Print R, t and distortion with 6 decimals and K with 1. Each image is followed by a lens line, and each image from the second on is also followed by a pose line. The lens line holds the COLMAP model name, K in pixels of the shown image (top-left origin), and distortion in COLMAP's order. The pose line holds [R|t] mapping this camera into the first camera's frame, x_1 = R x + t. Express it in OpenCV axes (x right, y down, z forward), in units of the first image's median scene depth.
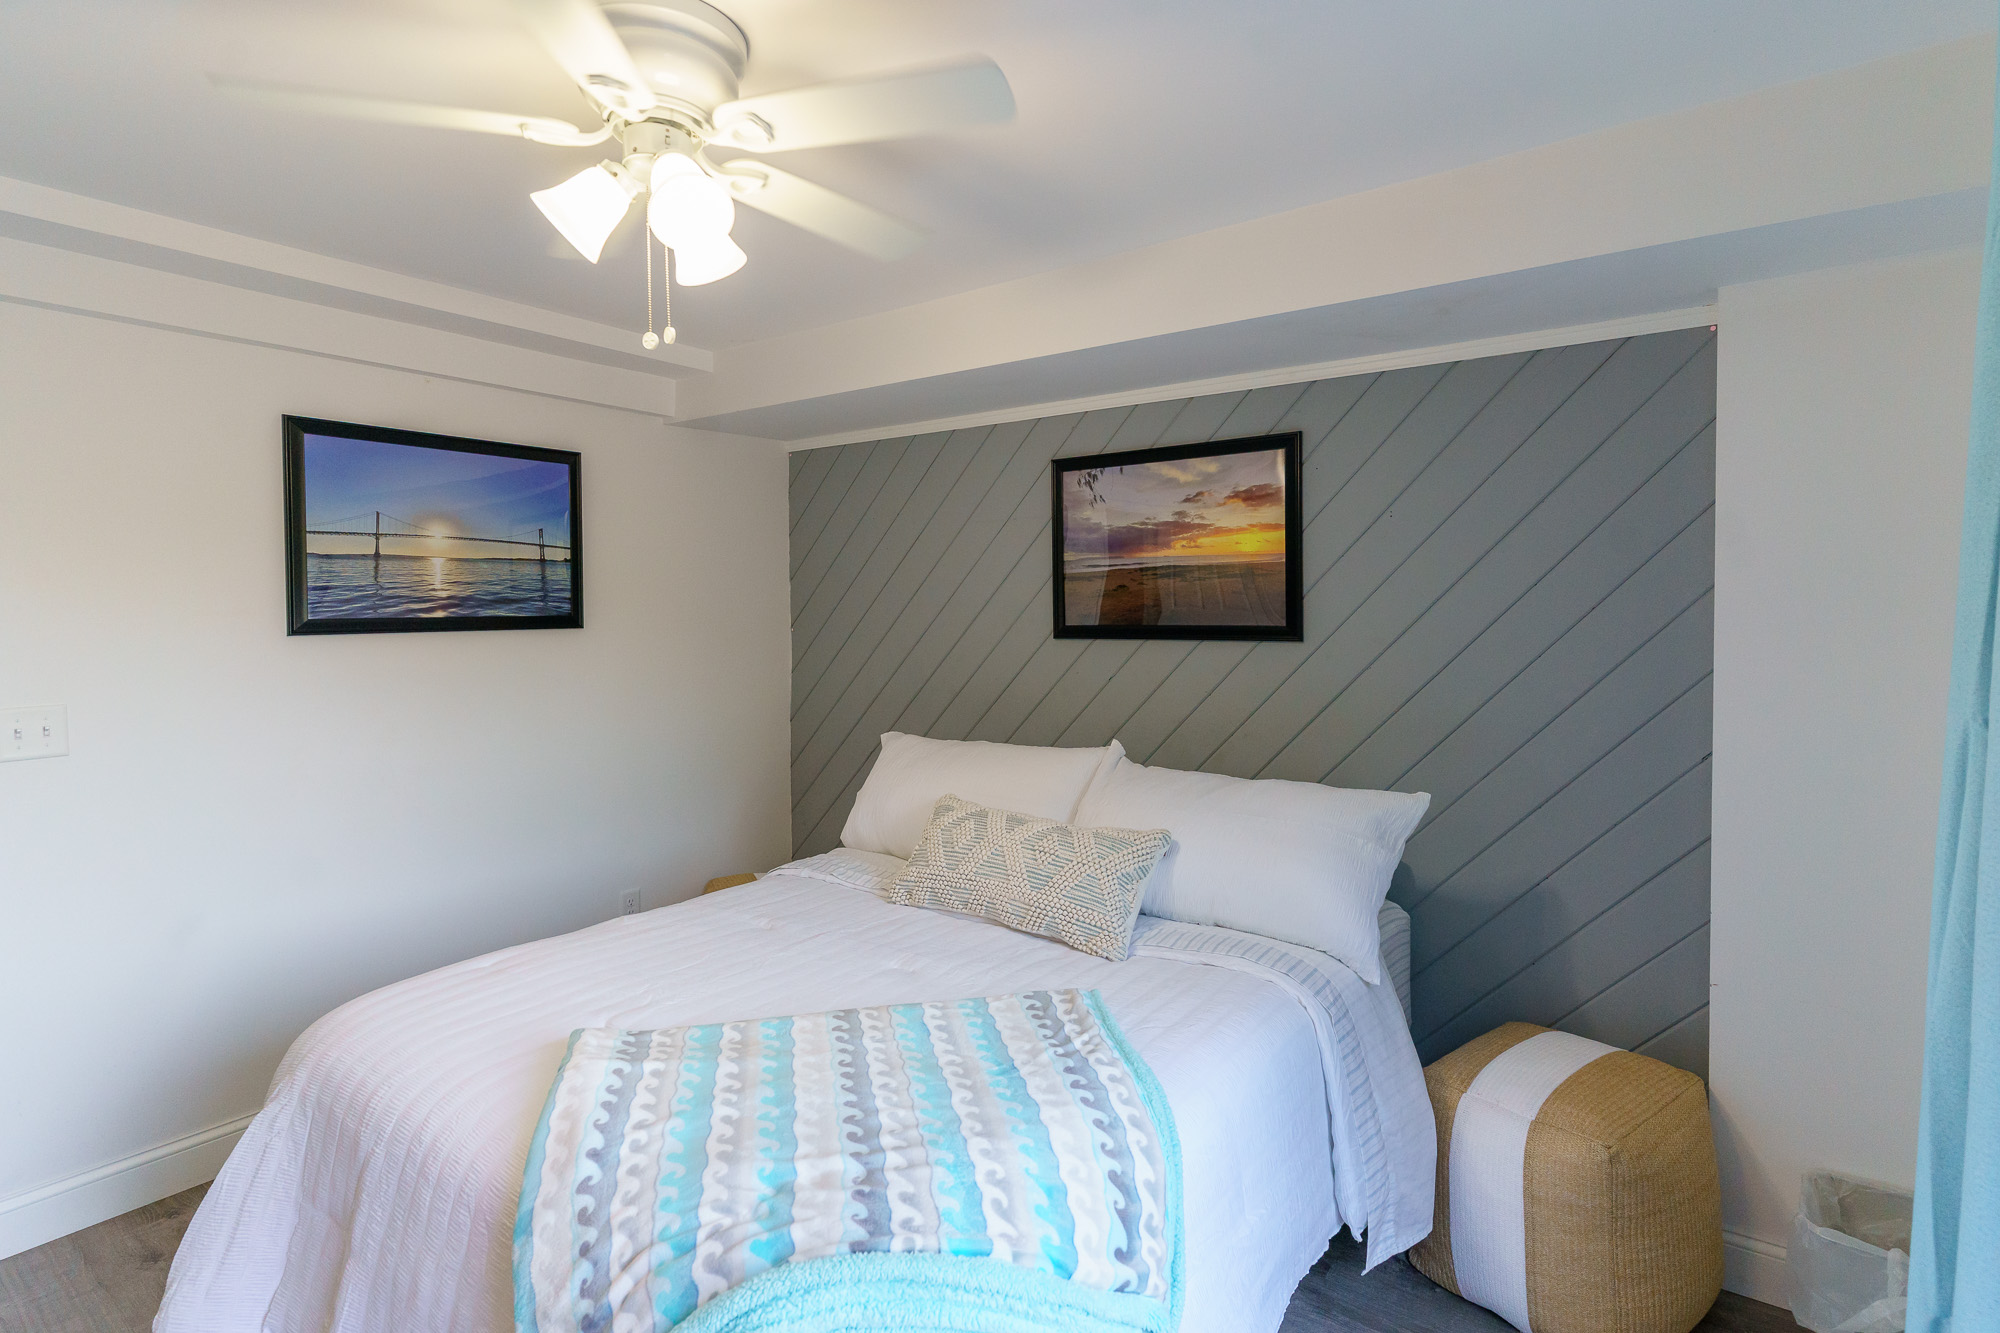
lens RADIAL K [[983.4, 0, 1222.5], [0, 983.4, 628.2], [0, 0, 1]] dist [0.001213, 0.000530]
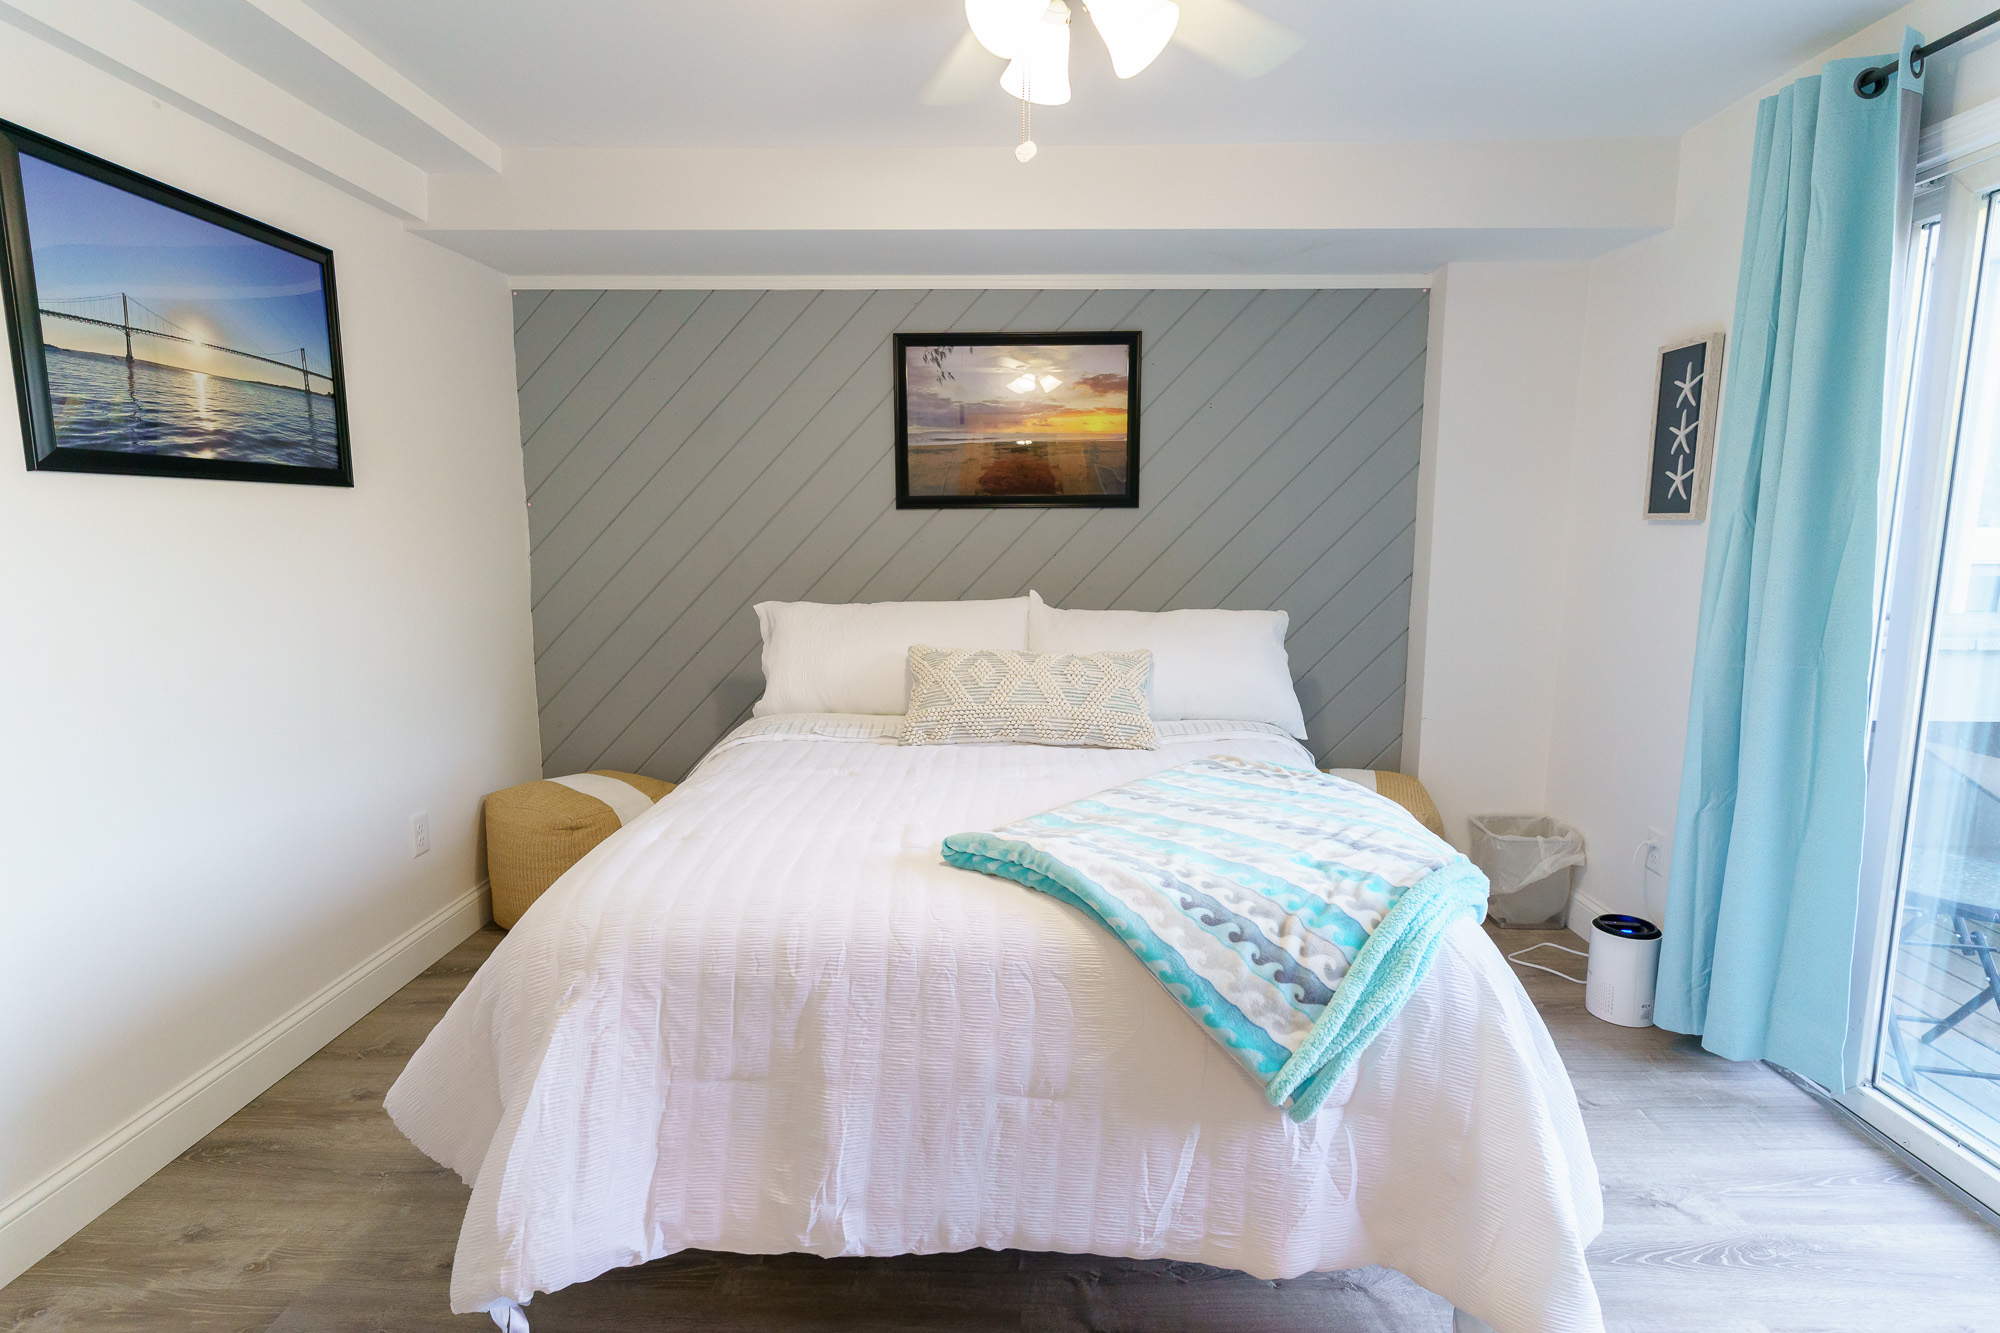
lens RADIAL K [[932.3, 0, 1000.0], [0, 932.3, 666.5], [0, 0, 1]] dist [0.001021, 0.000549]
pose [[0.833077, -0.079133, 0.547467, -0.706395], [0.019322, 0.993273, 0.114170, 0.073351], [-0.552819, -0.084534, 0.829002, 0.105947]]
